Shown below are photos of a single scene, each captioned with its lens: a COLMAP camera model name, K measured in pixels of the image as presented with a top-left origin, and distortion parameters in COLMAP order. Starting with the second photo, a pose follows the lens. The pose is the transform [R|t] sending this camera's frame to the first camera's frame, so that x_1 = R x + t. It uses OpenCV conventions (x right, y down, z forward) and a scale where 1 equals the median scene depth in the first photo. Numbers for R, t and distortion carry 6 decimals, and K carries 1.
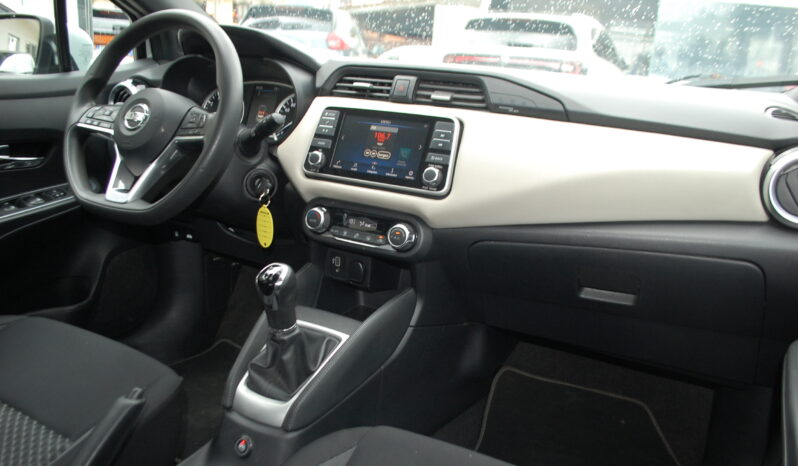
lens RADIAL K [[626.9, 0, 399.5], [0, 626.9, 238.8], [0, 0, 1]] dist [-0.093925, 0.021840]
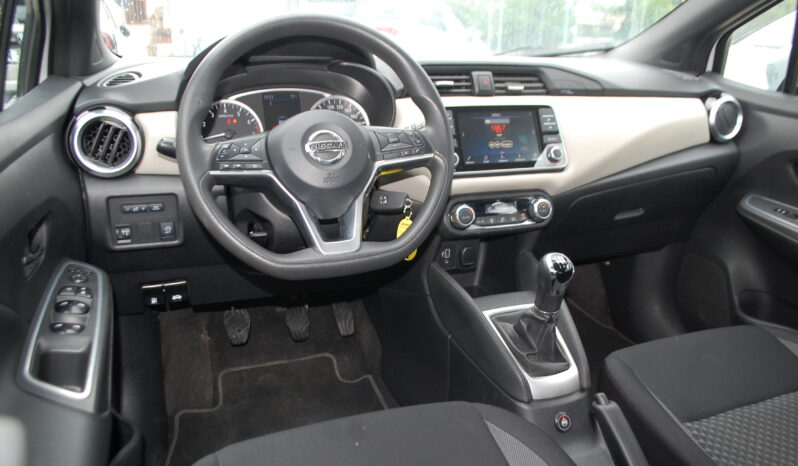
lens RADIAL K [[626.9, 0, 396.9], [0, 626.9, 251.9], [0, 0, 1]] dist [-0.093925, 0.021840]
pose [[0.654702, -0.287352, 0.699138, -0.989138], [0.230833, 0.956746, 0.177069, -0.191265], [-0.719778, 0.045457, 0.692714, 0.370033]]
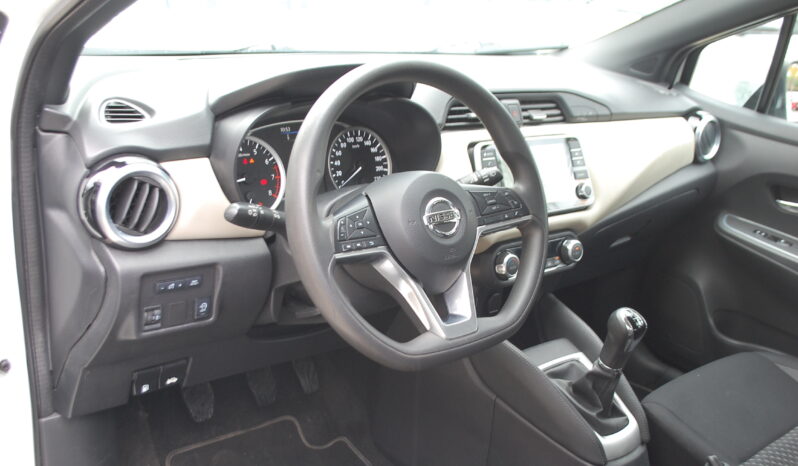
lens RADIAL K [[781.4, 0, 395.8], [0, 781.4, 232.3], [0, 0, 1]] dist [-0.068965, 0.000000]
pose [[0.398739, -0.310961, 0.862734, -1.254098], [0.193978, 0.948069, 0.252065, -0.426456], [-0.896314, 0.066843, 0.438352, 0.653546]]
